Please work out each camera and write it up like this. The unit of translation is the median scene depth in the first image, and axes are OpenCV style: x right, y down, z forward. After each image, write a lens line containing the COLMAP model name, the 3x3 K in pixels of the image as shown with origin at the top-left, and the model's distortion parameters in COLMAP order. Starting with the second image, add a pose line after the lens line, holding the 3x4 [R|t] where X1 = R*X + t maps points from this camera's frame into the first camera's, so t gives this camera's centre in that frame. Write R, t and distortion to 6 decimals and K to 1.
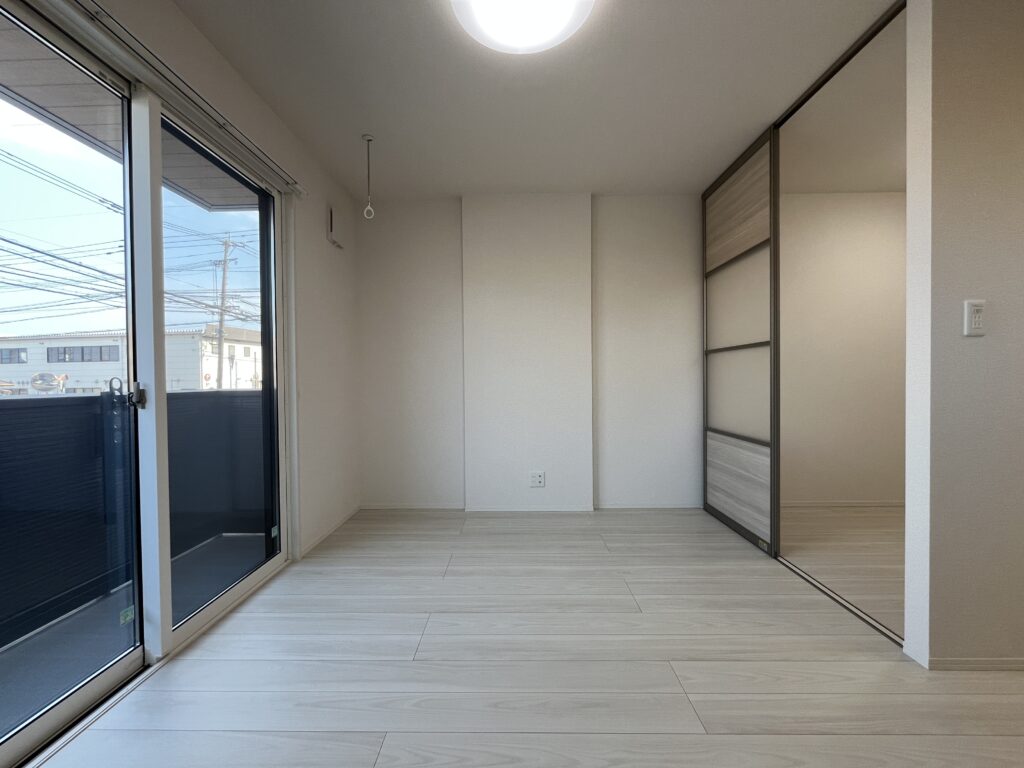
lens RADIAL K [[416.7, 0, 512.0], [0, 416.7, 384.0], [0, 0, 1]] dist [-0.003564, 0.000105]
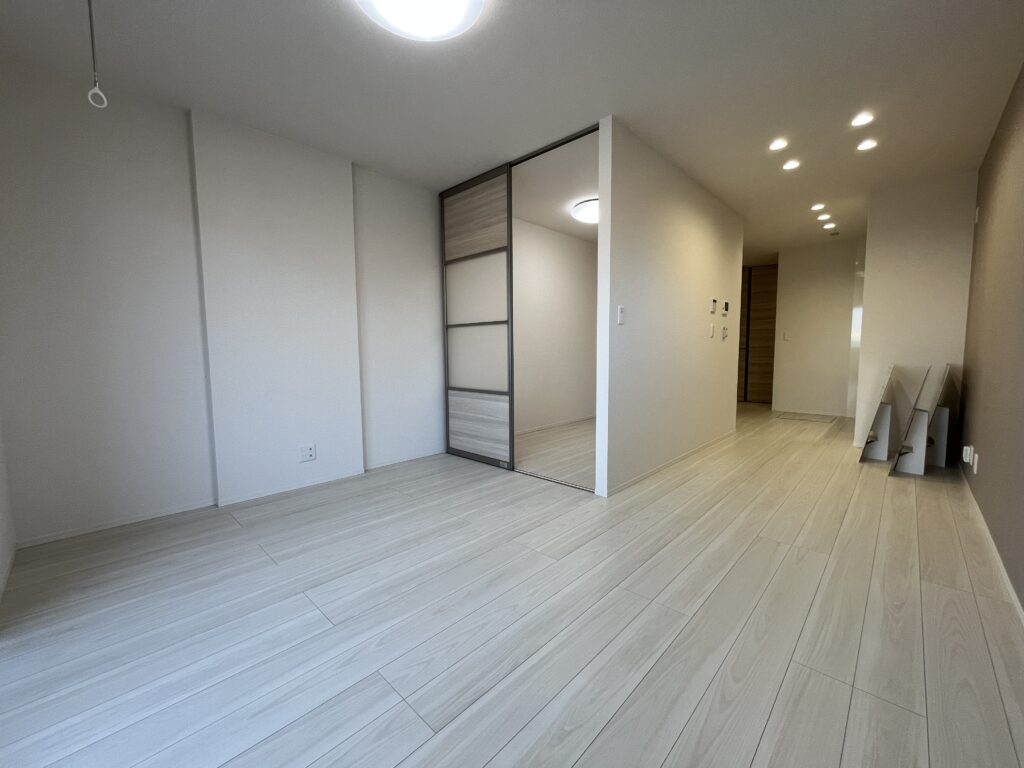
lens RADIAL K [[416.7, 0, 512.0], [0, 416.7, 384.0], [0, 0, 1]] dist [-0.003564, 0.000105]
pose [[0.675644, -0.057497, 0.734982, -0.387817], [0.011311, 0.997645, 0.067648, 0.015292], [-0.737141, -0.037393, 0.674704, 0.023345]]
